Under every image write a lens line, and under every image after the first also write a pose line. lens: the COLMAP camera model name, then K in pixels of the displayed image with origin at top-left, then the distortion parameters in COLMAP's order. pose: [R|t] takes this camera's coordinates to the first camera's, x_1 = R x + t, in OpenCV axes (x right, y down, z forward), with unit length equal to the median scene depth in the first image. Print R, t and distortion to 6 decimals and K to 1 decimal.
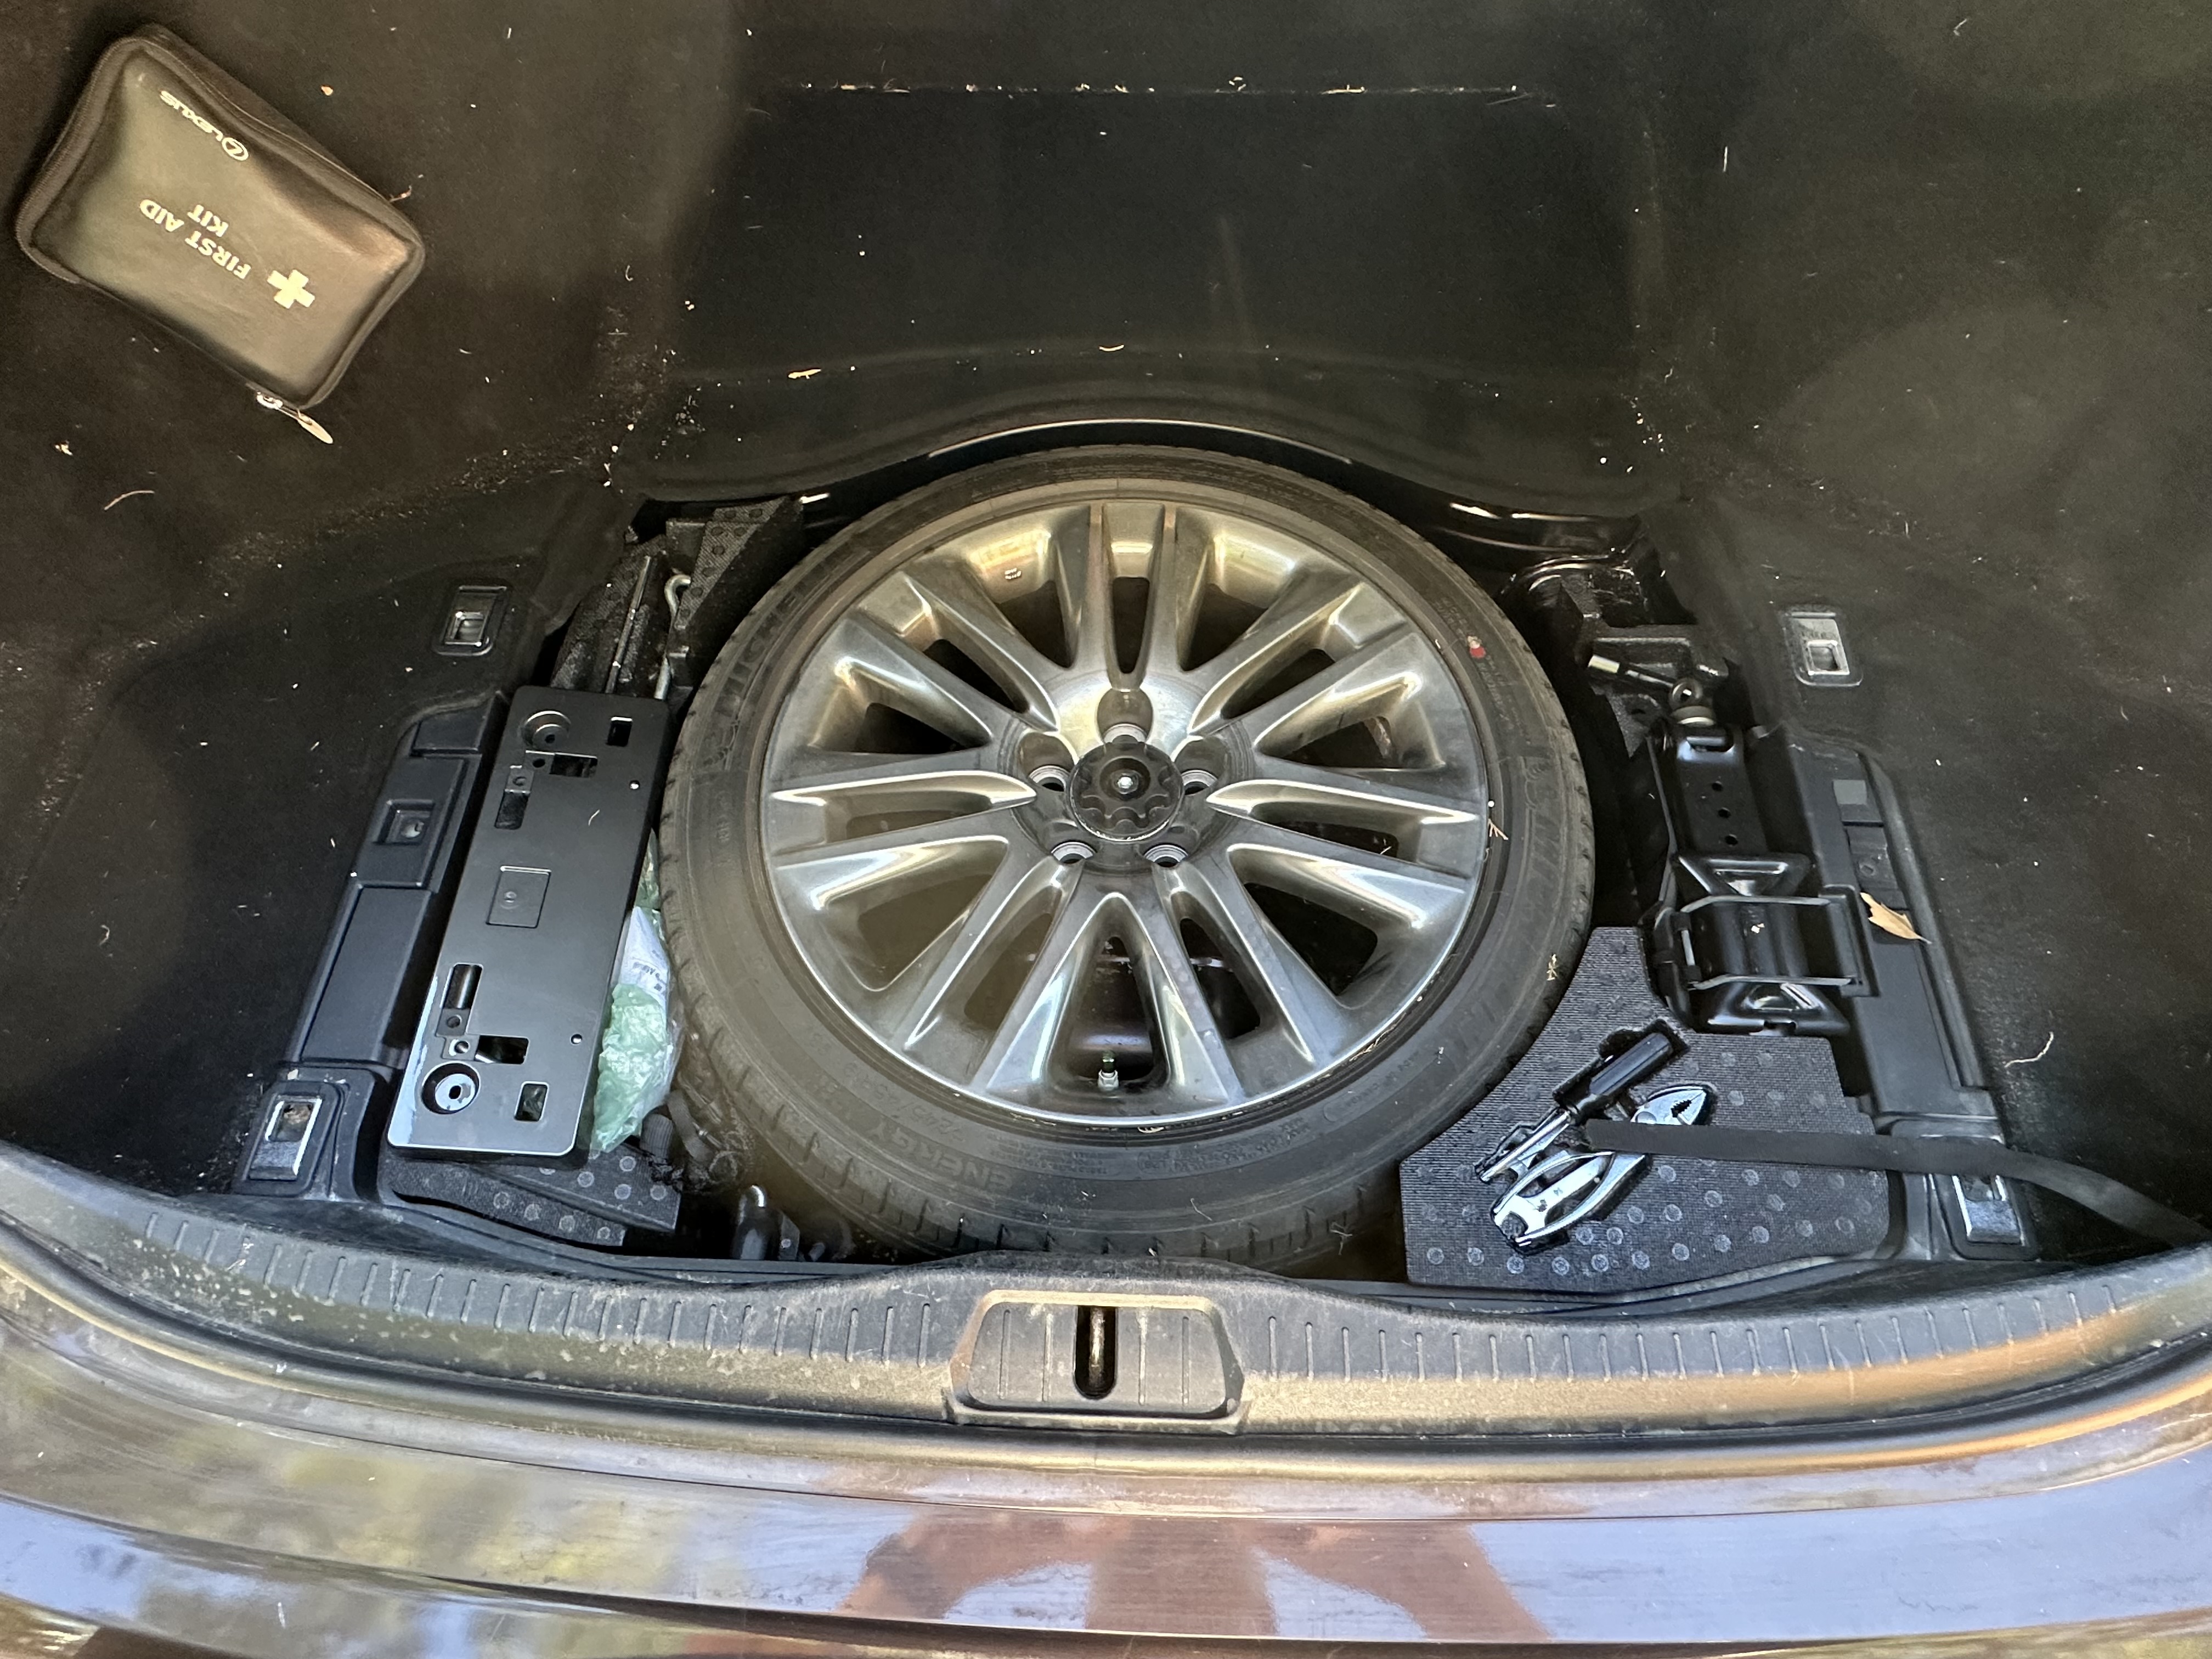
lens RADIAL K [[1170.0, 0, 1106.4], [0, 1170.0, 828.6], [0, 0, 1]] dist [0.001084, -0.002301]
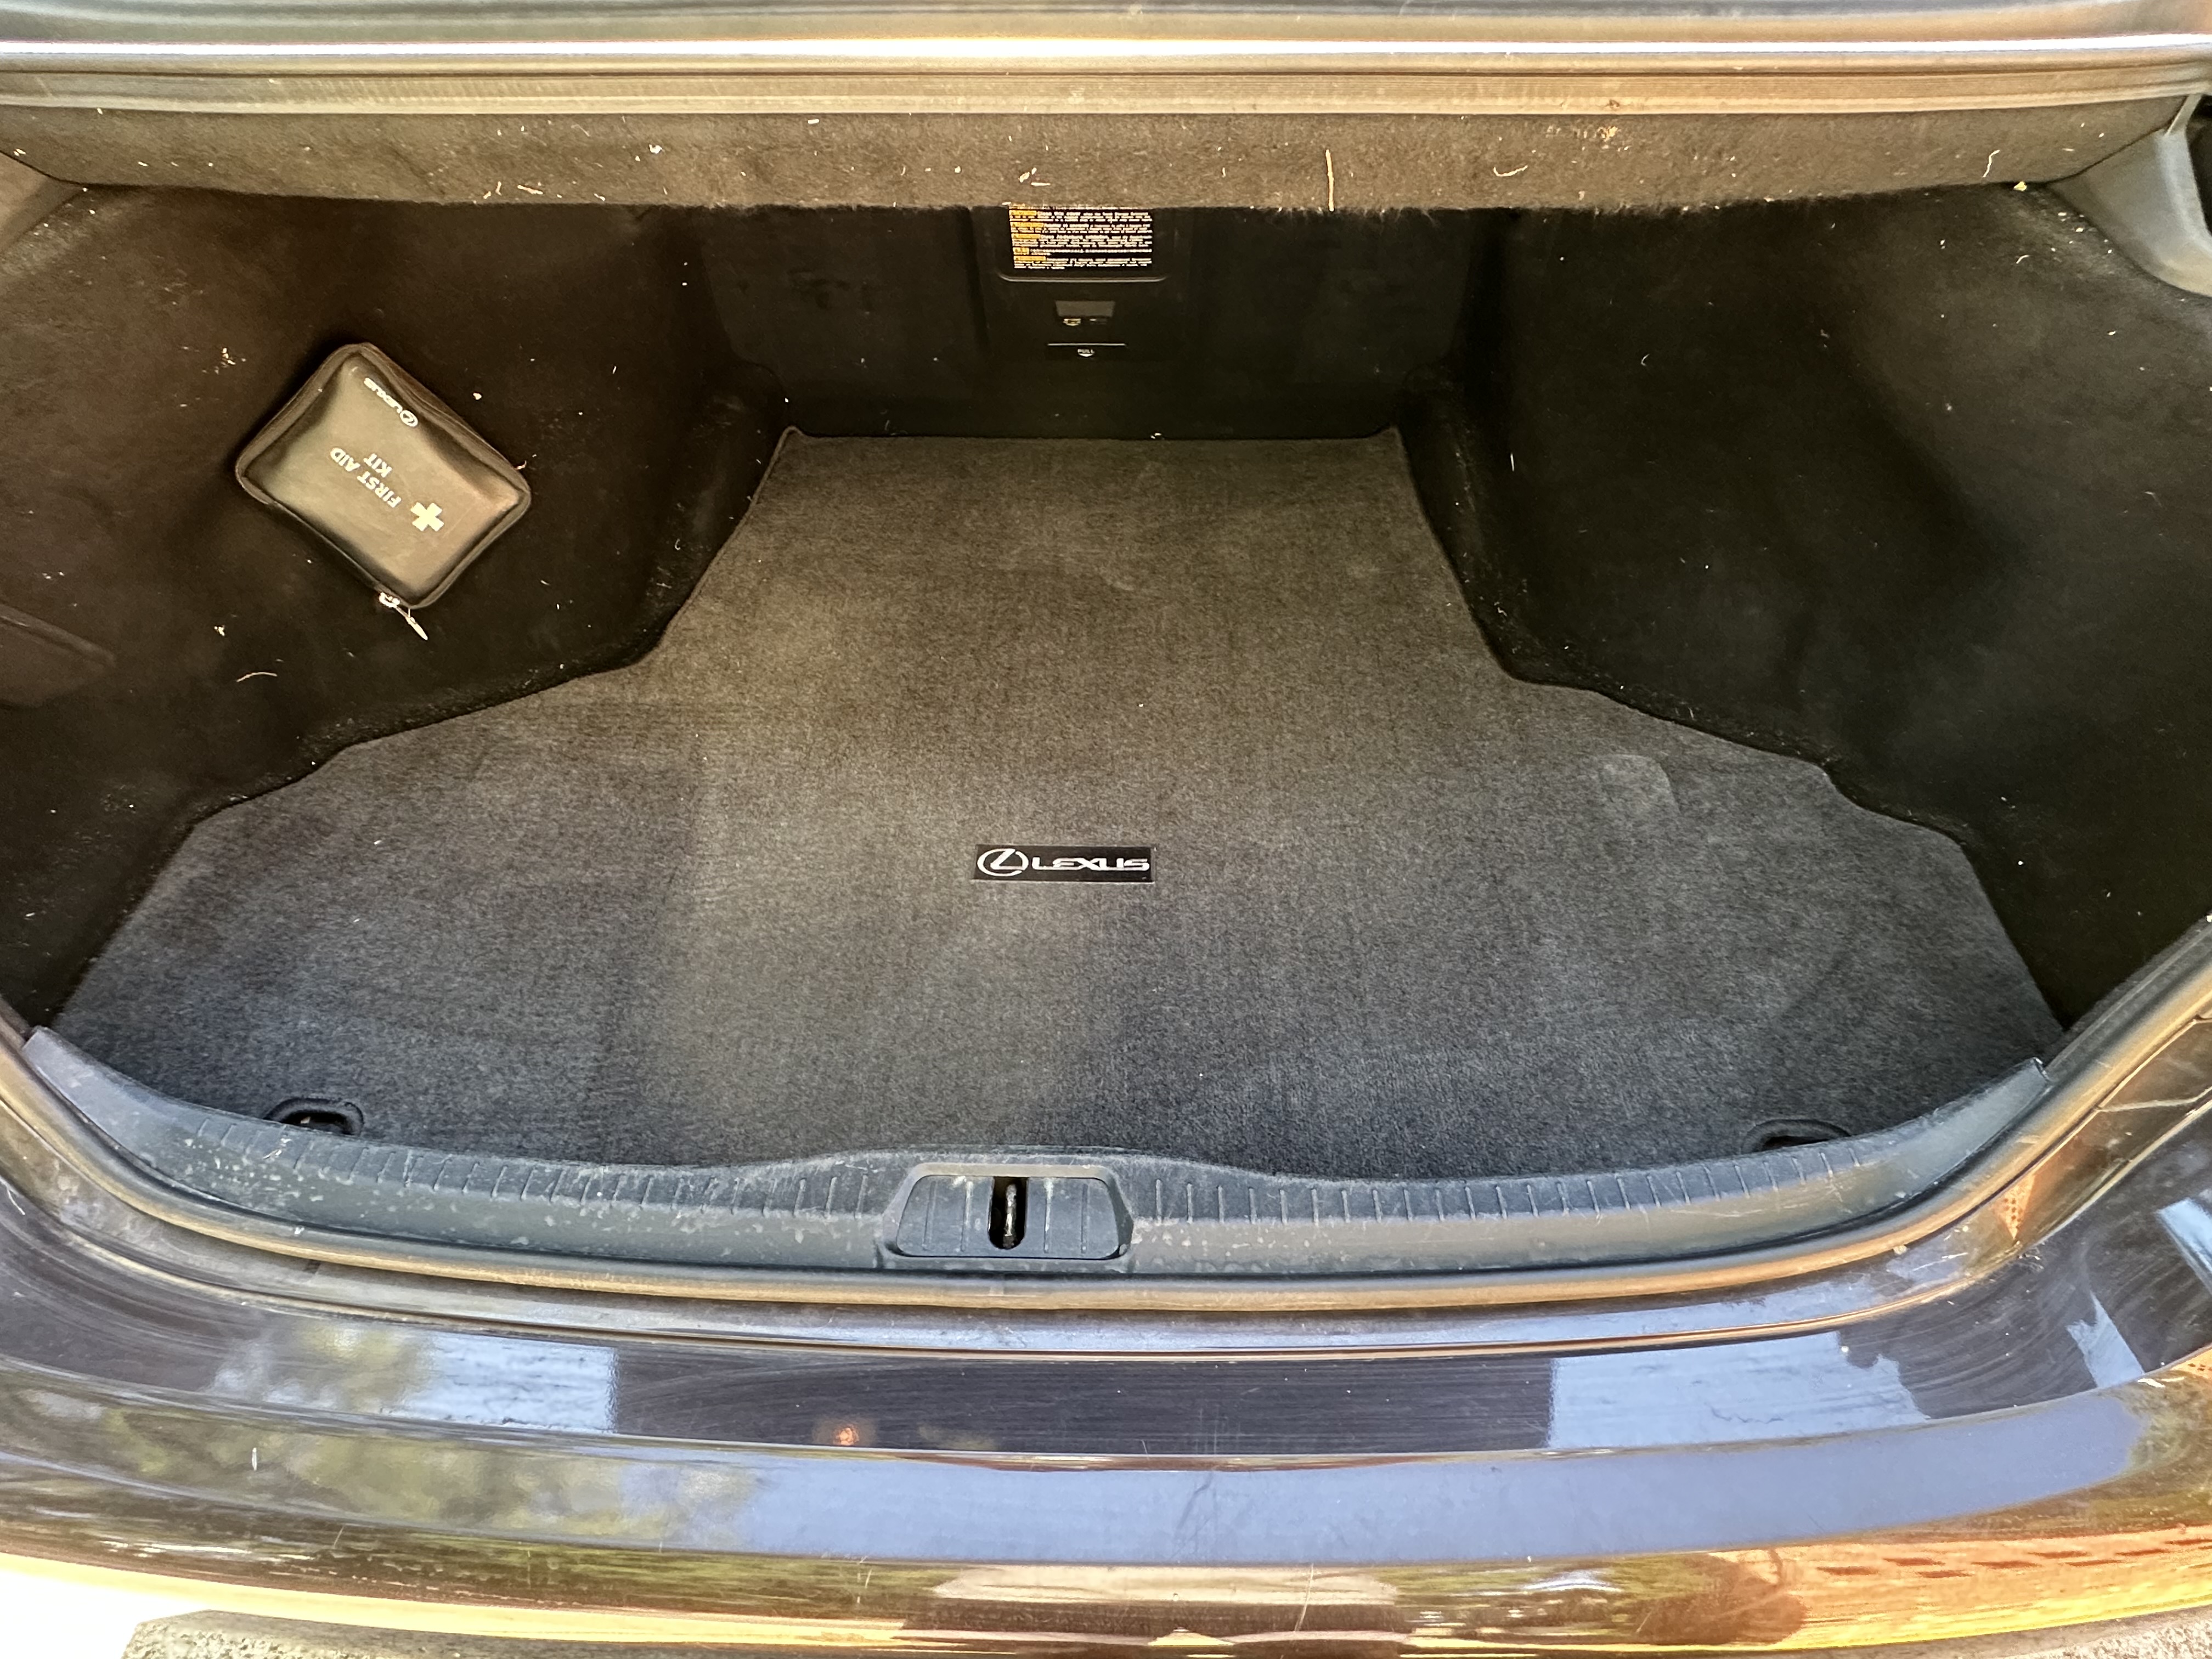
lens RADIAL K [[1170.0, 0, 1108.7], [0, 1170.0, 831.9], [0, 0, 1]] dist [0.001084, -0.002301]
pose [[0.999785, -0.002767, 0.020529, 0.067536], [0.009209, 0.947083, -0.320856, 0.458085], [-0.018555, 0.320976, 0.946906, -0.227158]]
